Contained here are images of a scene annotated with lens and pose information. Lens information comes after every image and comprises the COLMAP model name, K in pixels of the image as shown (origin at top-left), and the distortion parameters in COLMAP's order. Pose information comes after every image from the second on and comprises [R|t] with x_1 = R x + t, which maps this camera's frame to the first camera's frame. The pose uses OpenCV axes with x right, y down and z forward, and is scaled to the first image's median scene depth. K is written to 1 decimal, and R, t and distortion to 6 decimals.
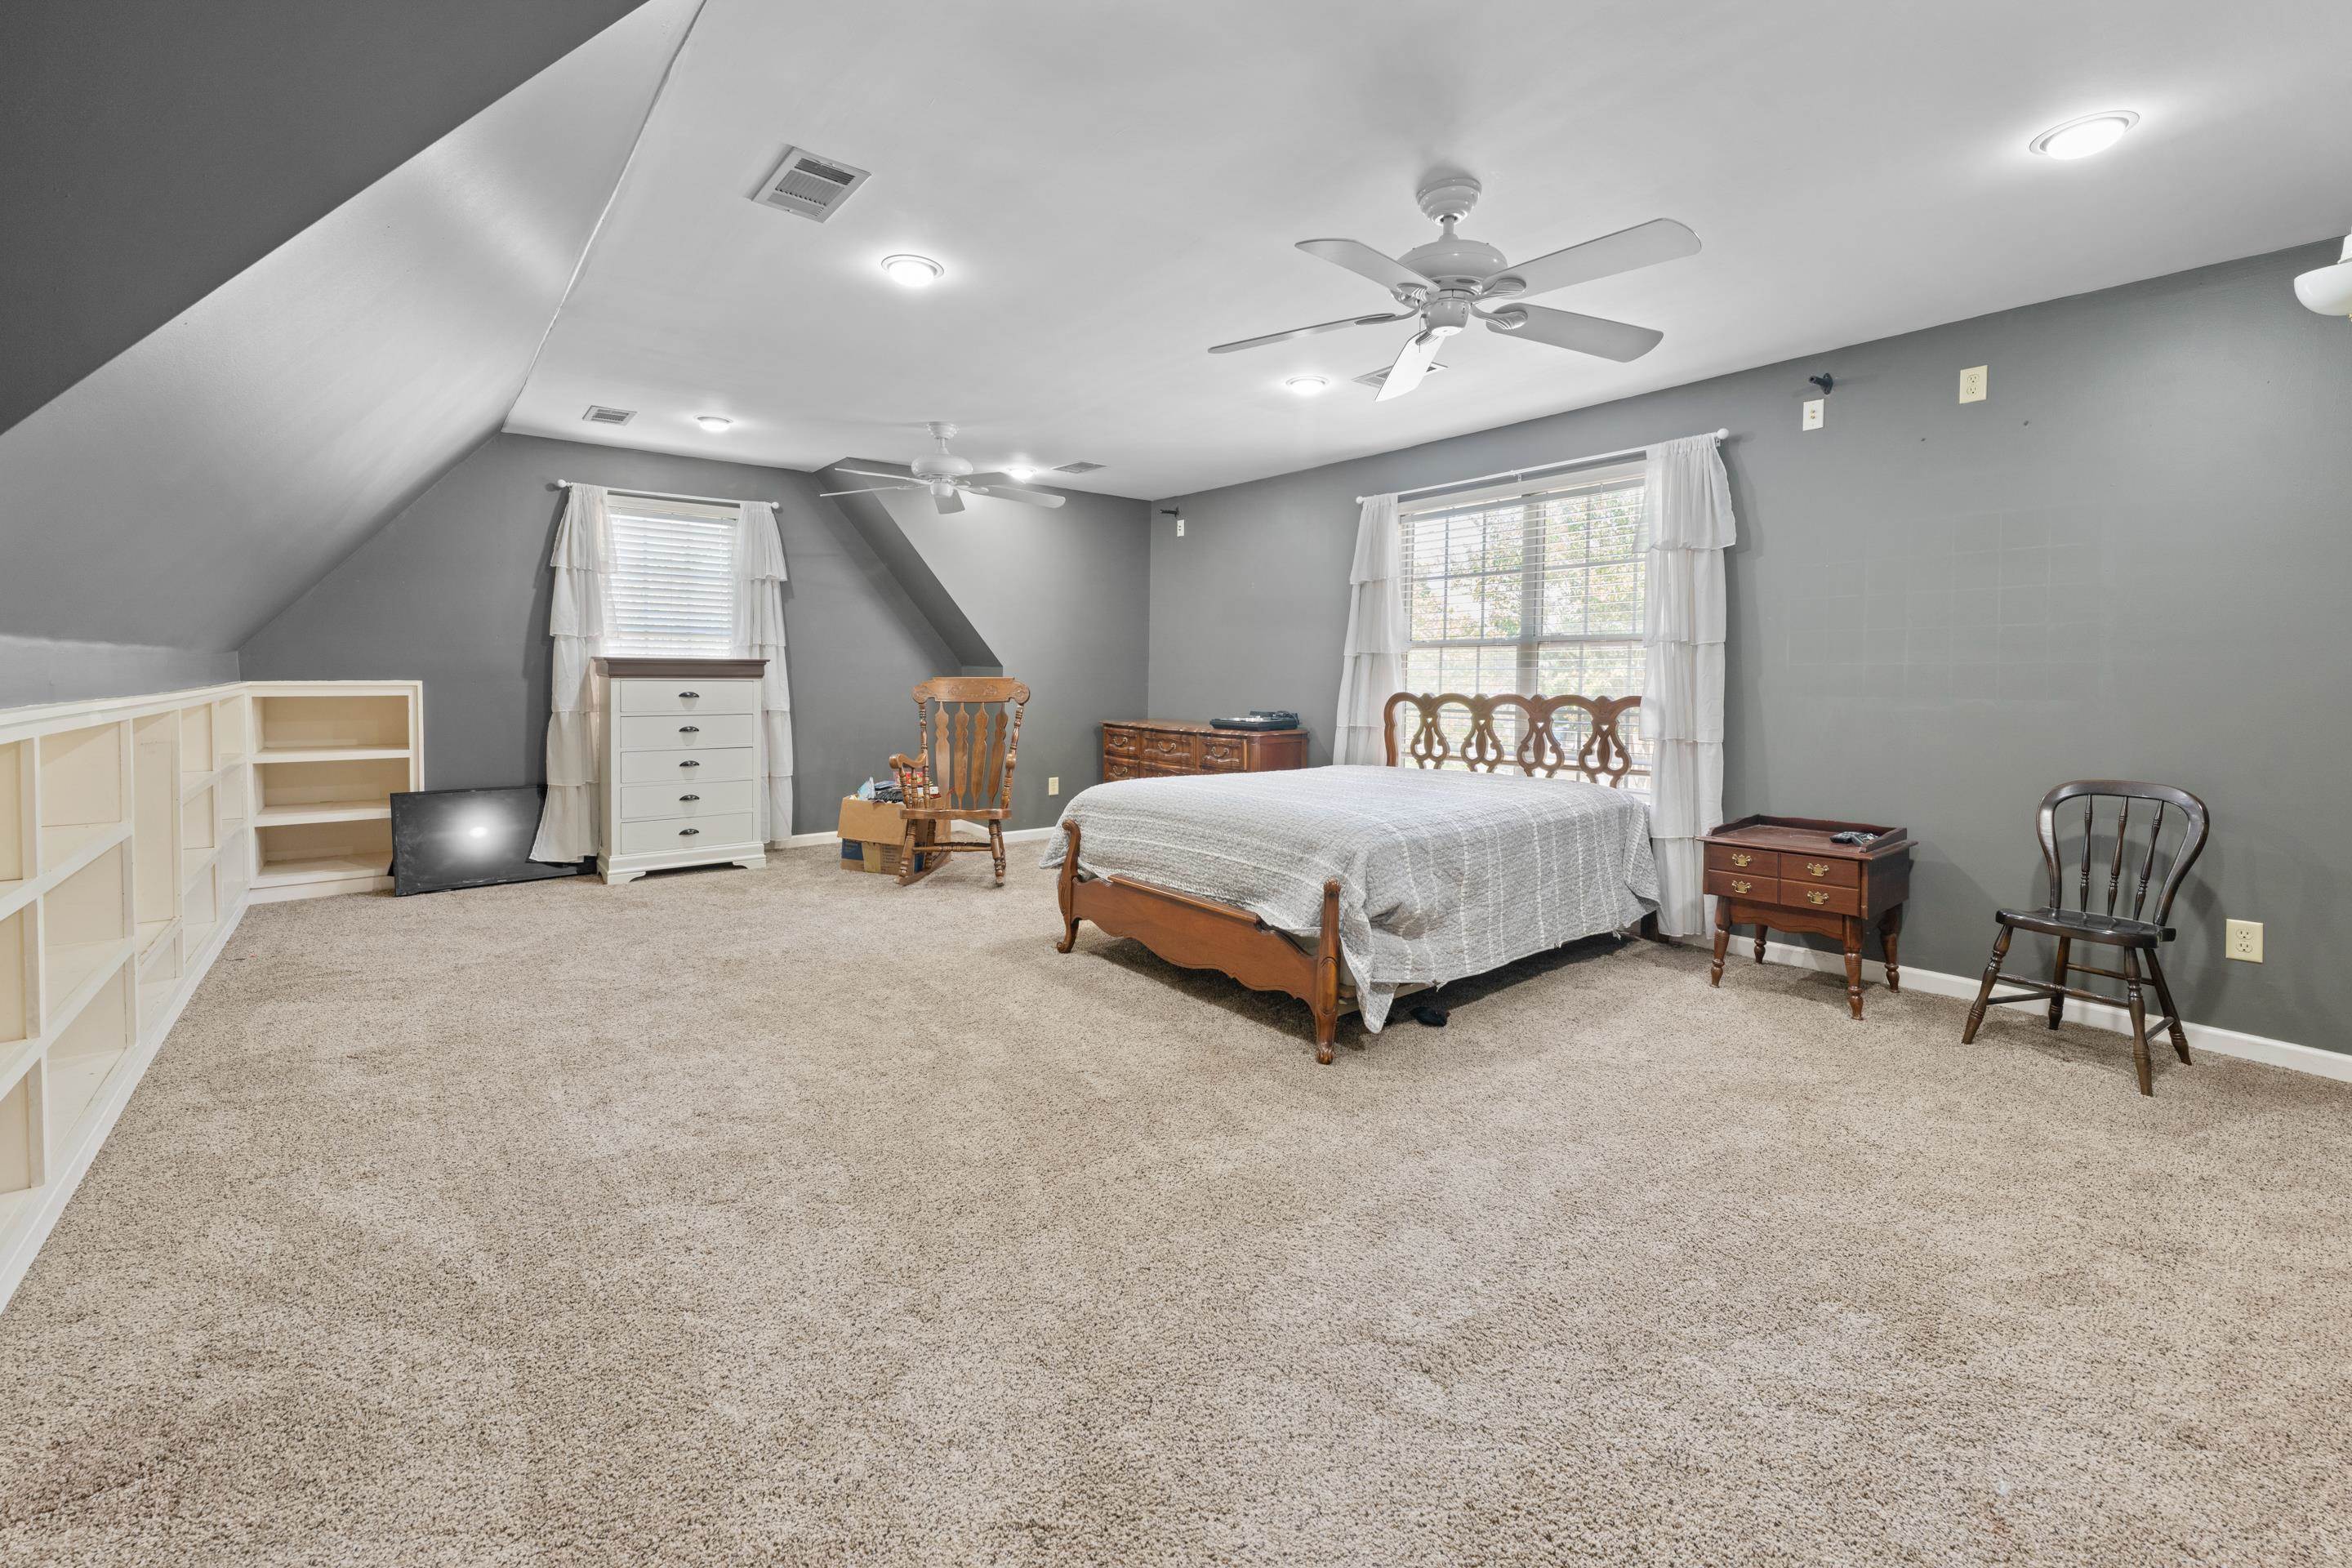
lens RADIAL K [[972.7, 0, 1172.5], [0, 972.7, 718.7], [0, 0, 1]] dist [0.001273, 0.000252]
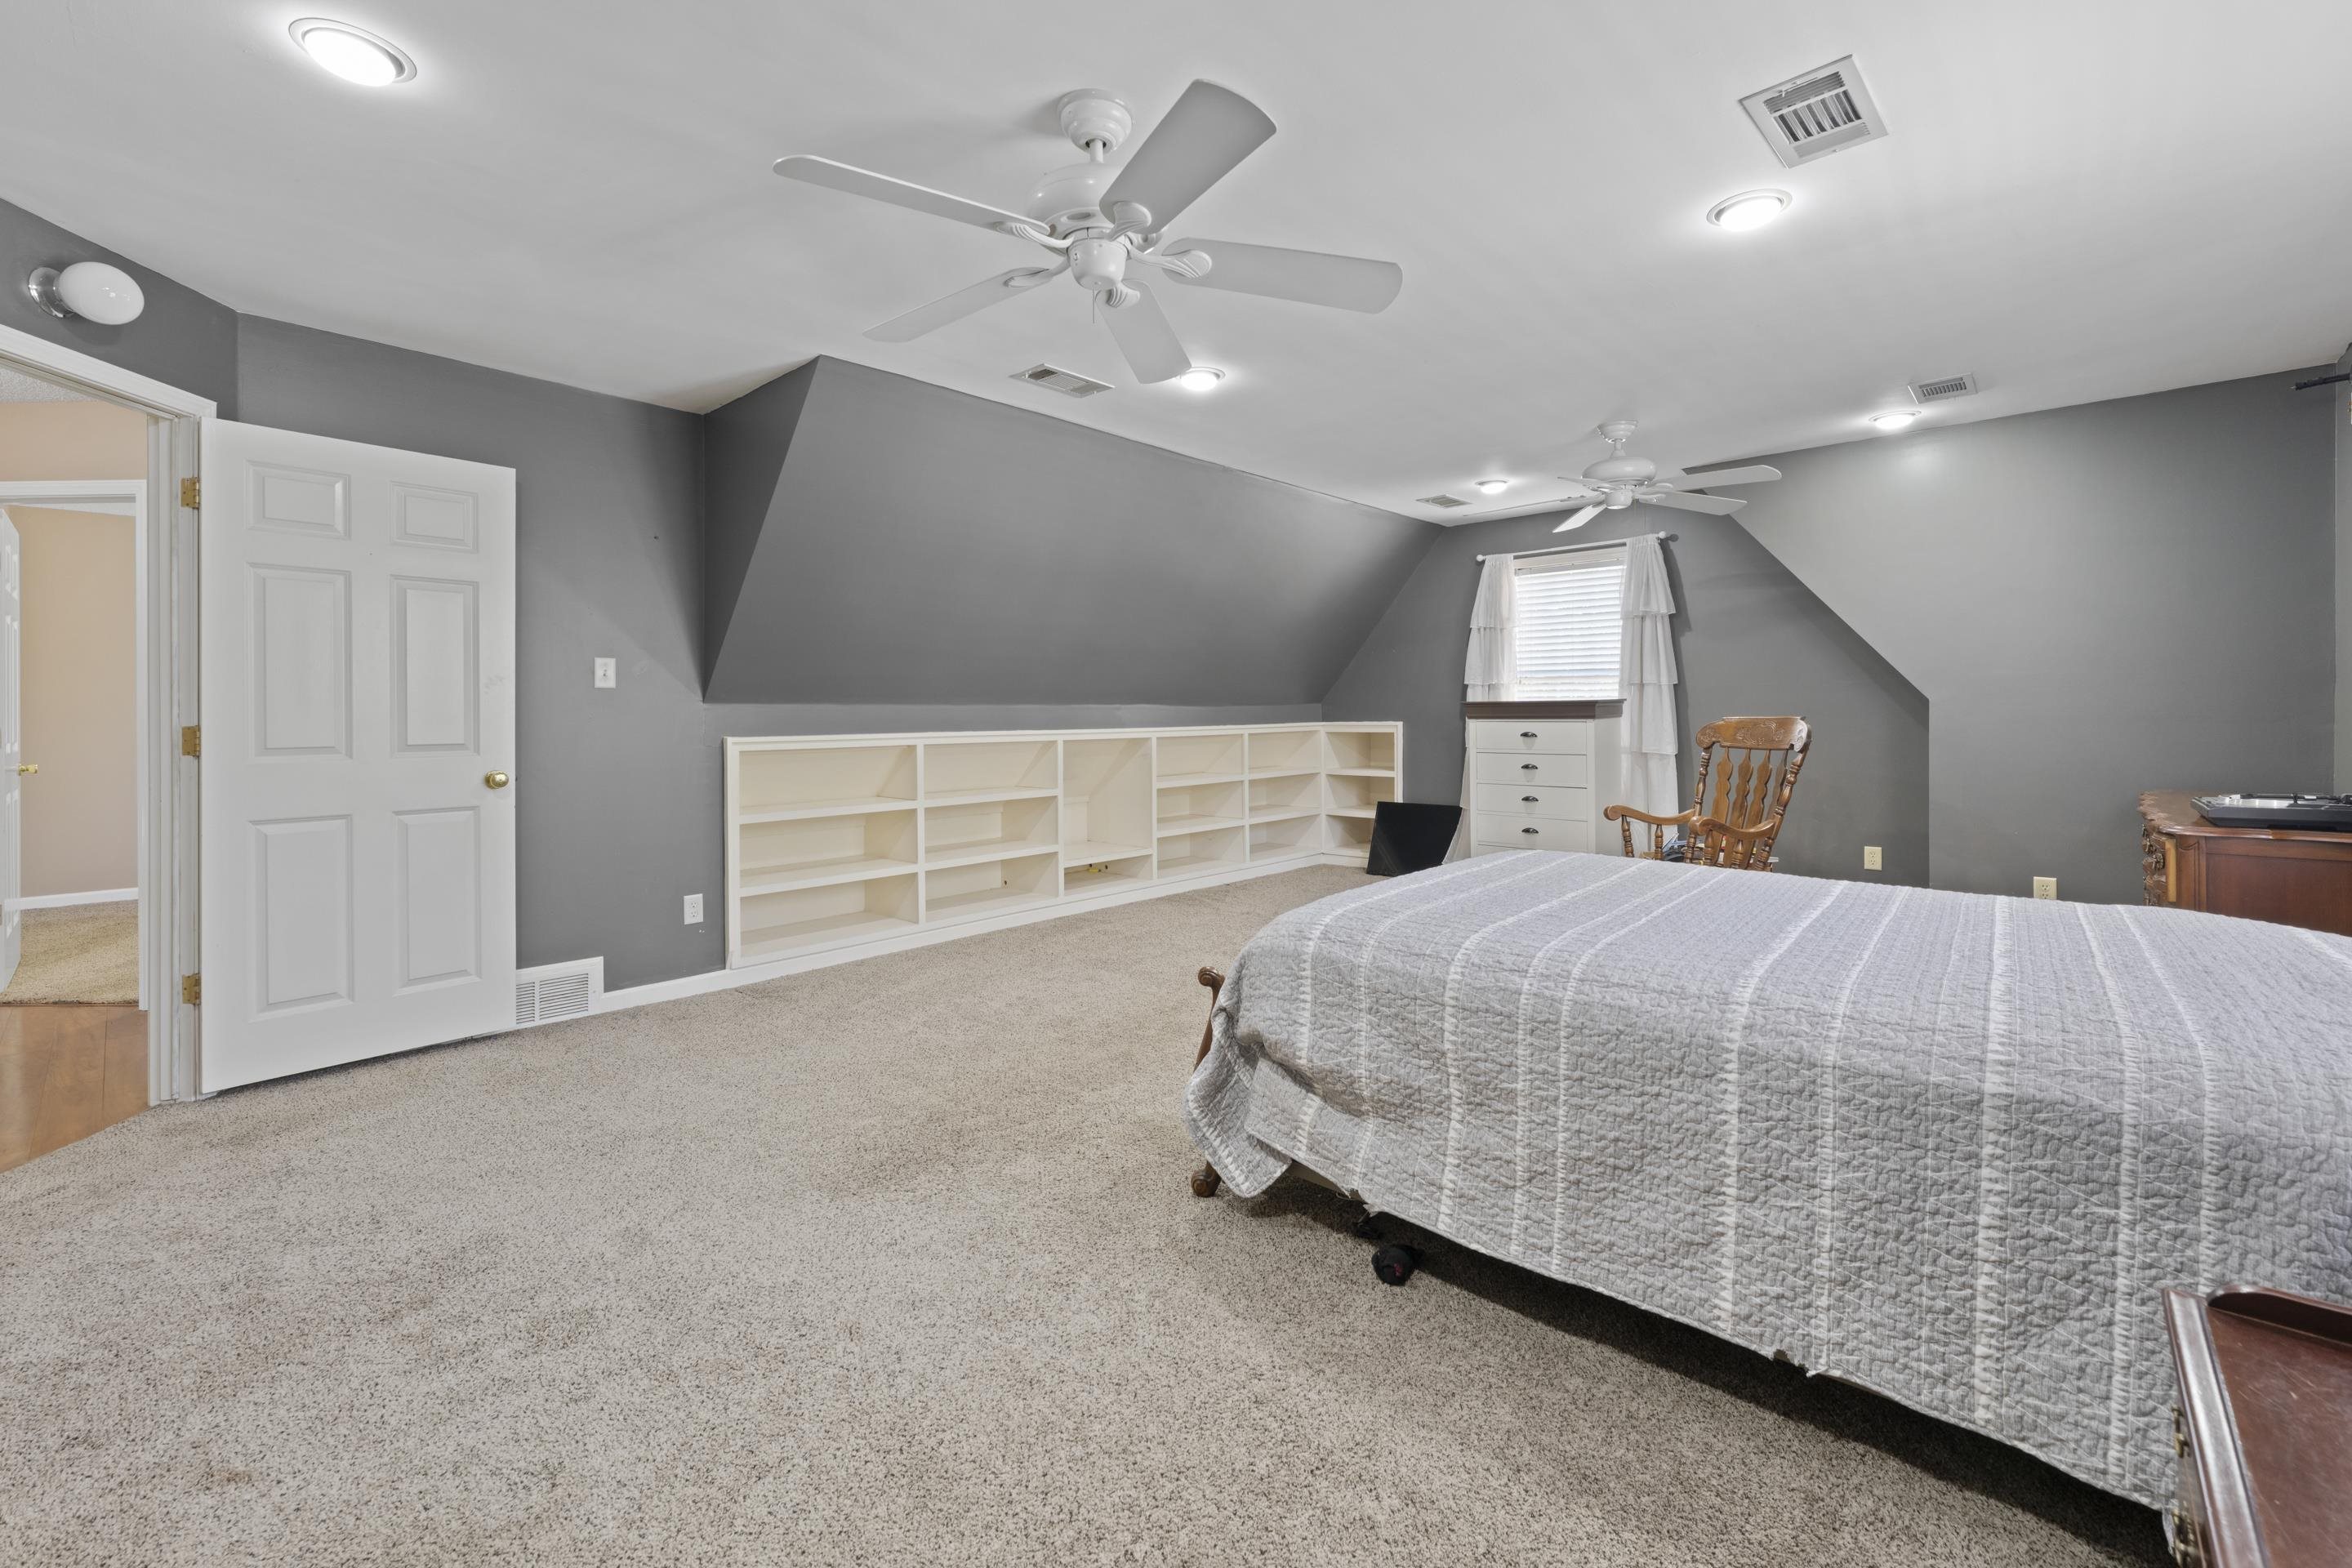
lens RADIAL K [[972.7, 0, 1172.5], [0, 972.7, 718.7], [0, 0, 1]] dist [0.001273, 0.000252]
pose [[0.157984, -0.003322, -0.987436, 0.531860], [-0.037583, 0.999250, -0.009375, -0.018093], [0.986726, 0.038592, 0.157740, 0.464784]]
